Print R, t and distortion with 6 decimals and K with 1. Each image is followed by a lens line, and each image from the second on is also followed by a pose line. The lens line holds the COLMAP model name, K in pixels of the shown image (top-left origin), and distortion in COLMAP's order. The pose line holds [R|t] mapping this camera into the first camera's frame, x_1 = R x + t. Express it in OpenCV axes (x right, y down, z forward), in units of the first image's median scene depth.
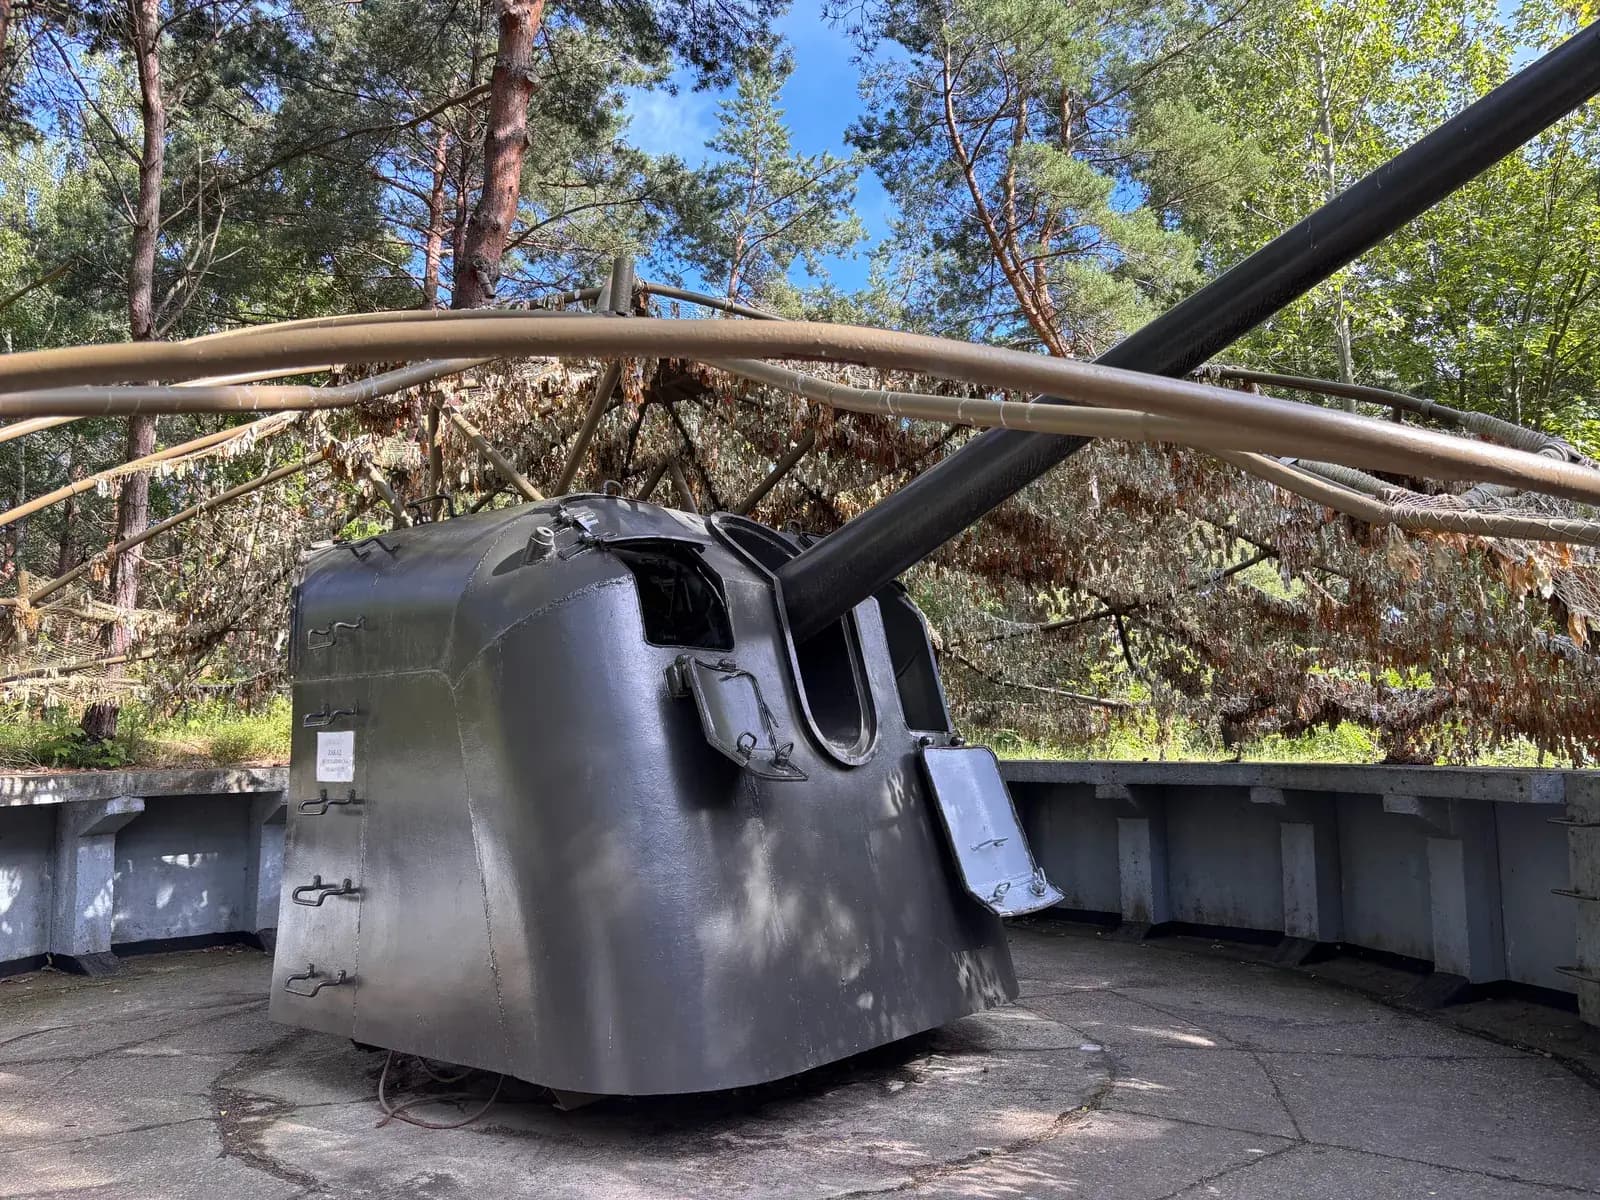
lens RADIAL K [[1190.5, 0, 809.0], [0, 1190.5, 594.8], [0, 0, 1]] dist [0.009870, 0.011889]
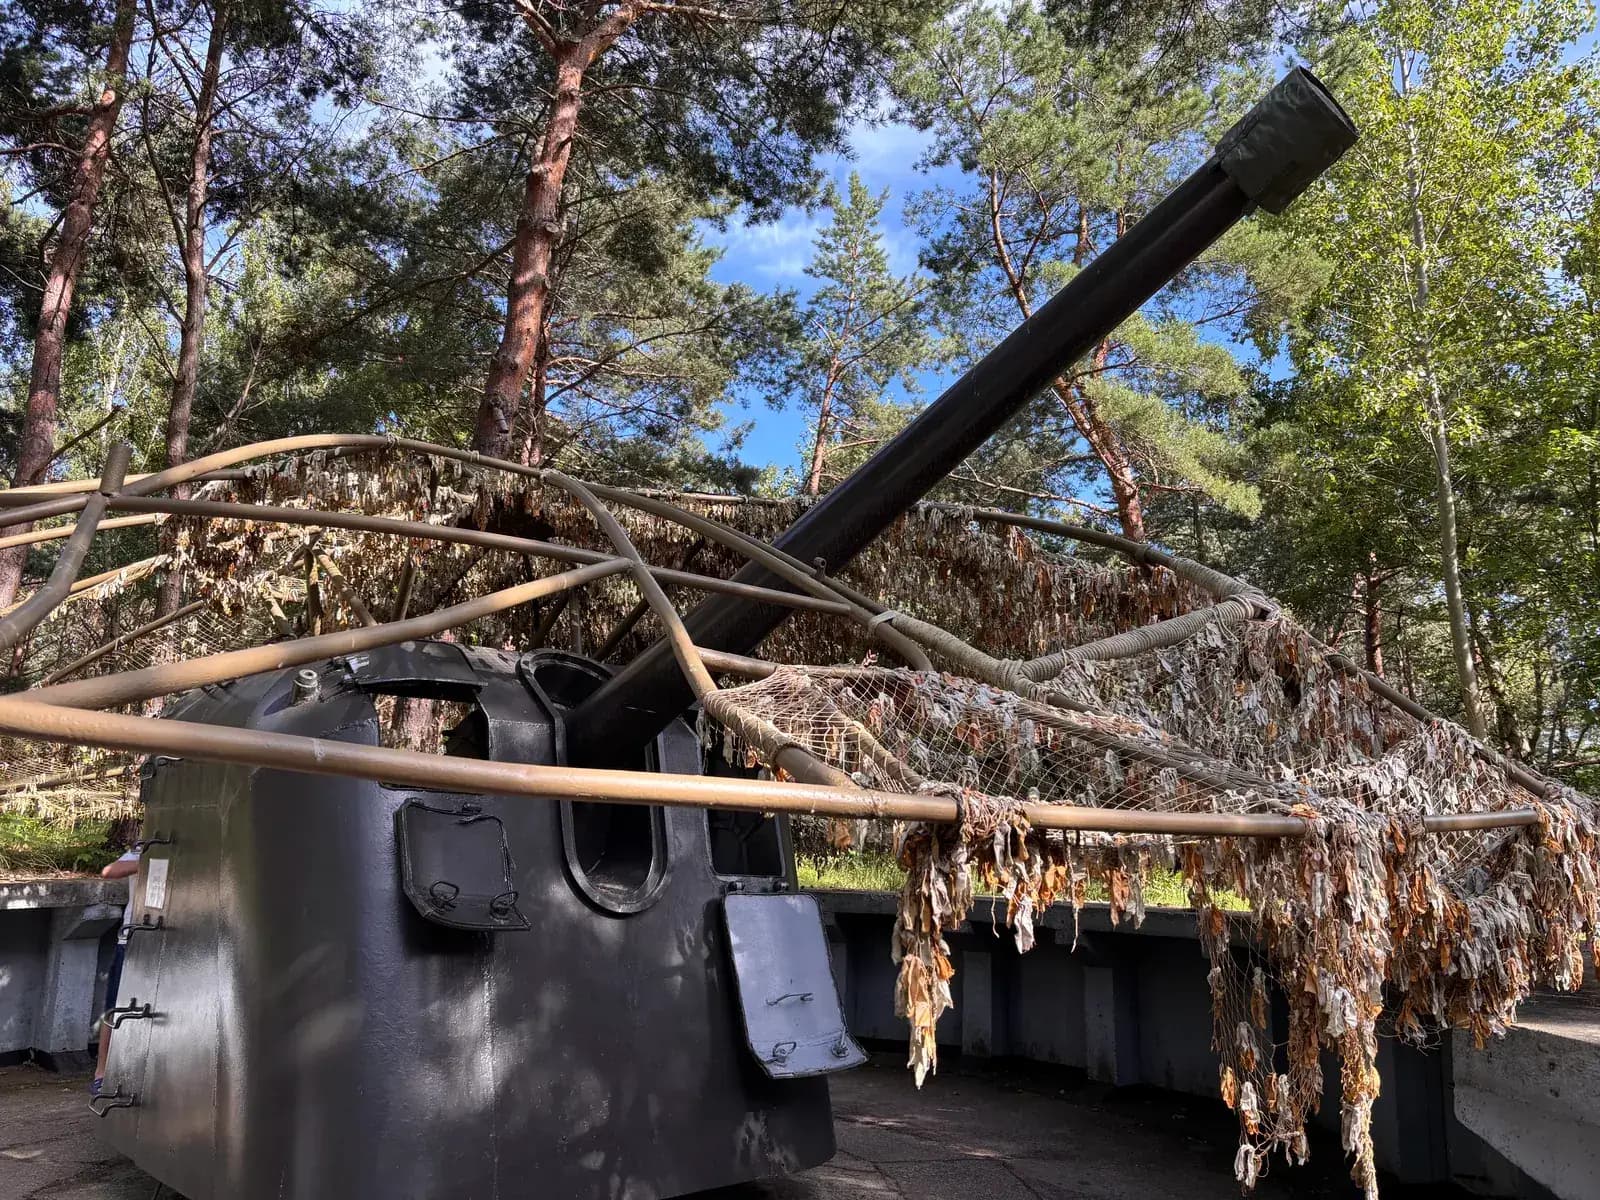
lens RADIAL K [[1190.5, 0, 802.1], [0, 1190.5, 606.8], [0, 0, 1]] dist [0.009870, 0.011889]
pose [[0.986428, -0.000257, -0.164193, 0.139877], [-0.012612, 0.996926, -0.077328, -0.013716], [0.163709, 0.078349, 0.983393, 0.013592]]
